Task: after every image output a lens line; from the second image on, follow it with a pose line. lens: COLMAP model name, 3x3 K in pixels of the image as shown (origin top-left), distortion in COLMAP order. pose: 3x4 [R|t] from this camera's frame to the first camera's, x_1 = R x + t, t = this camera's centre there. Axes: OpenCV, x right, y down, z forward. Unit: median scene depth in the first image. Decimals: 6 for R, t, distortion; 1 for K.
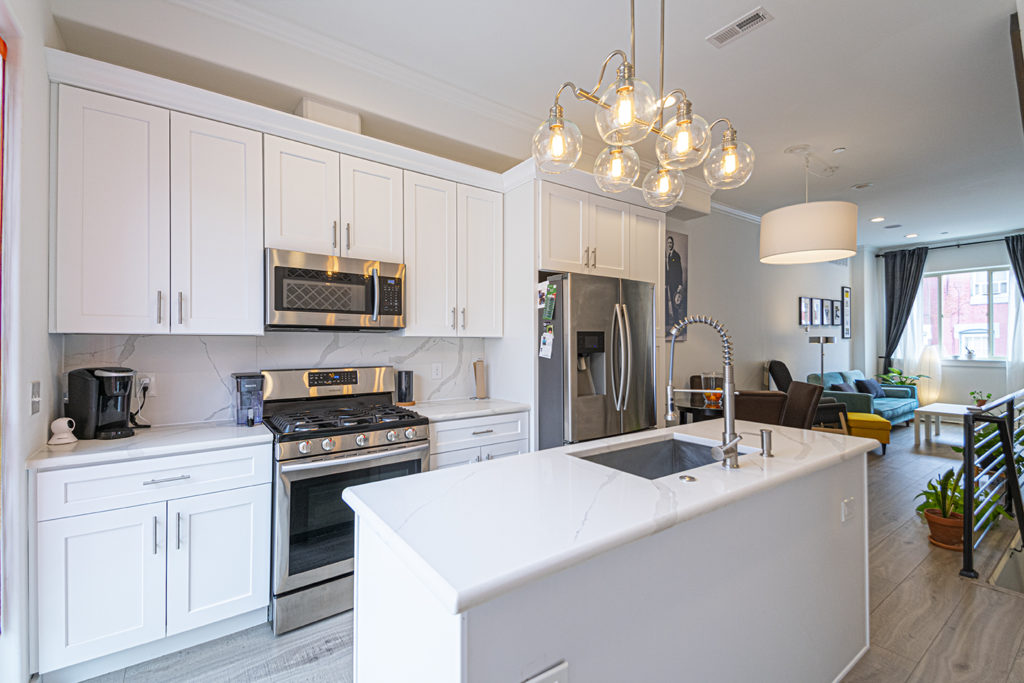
lens RADIAL K [[442.1, 0, 519.7], [0, 442.1, 343.0], [0, 0, 1]] dist [0.016573, -0.003651]
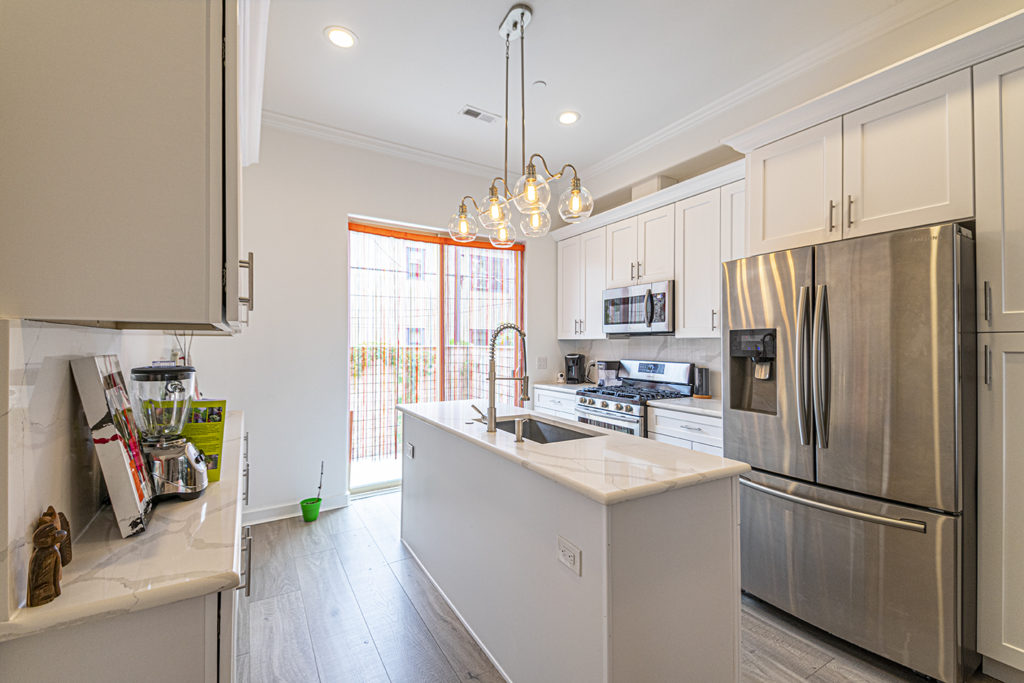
lens RADIAL K [[442.1, 0, 517.9], [0, 442.1, 339.0], [0, 0, 1]] dist [0.016573, -0.003651]
pose [[-0.104145, -0.010105, -0.994511, 1.091198], [-0.004284, 0.999944, -0.009711, 0.000764], [0.994553, 0.003249, -0.104182, 0.748586]]
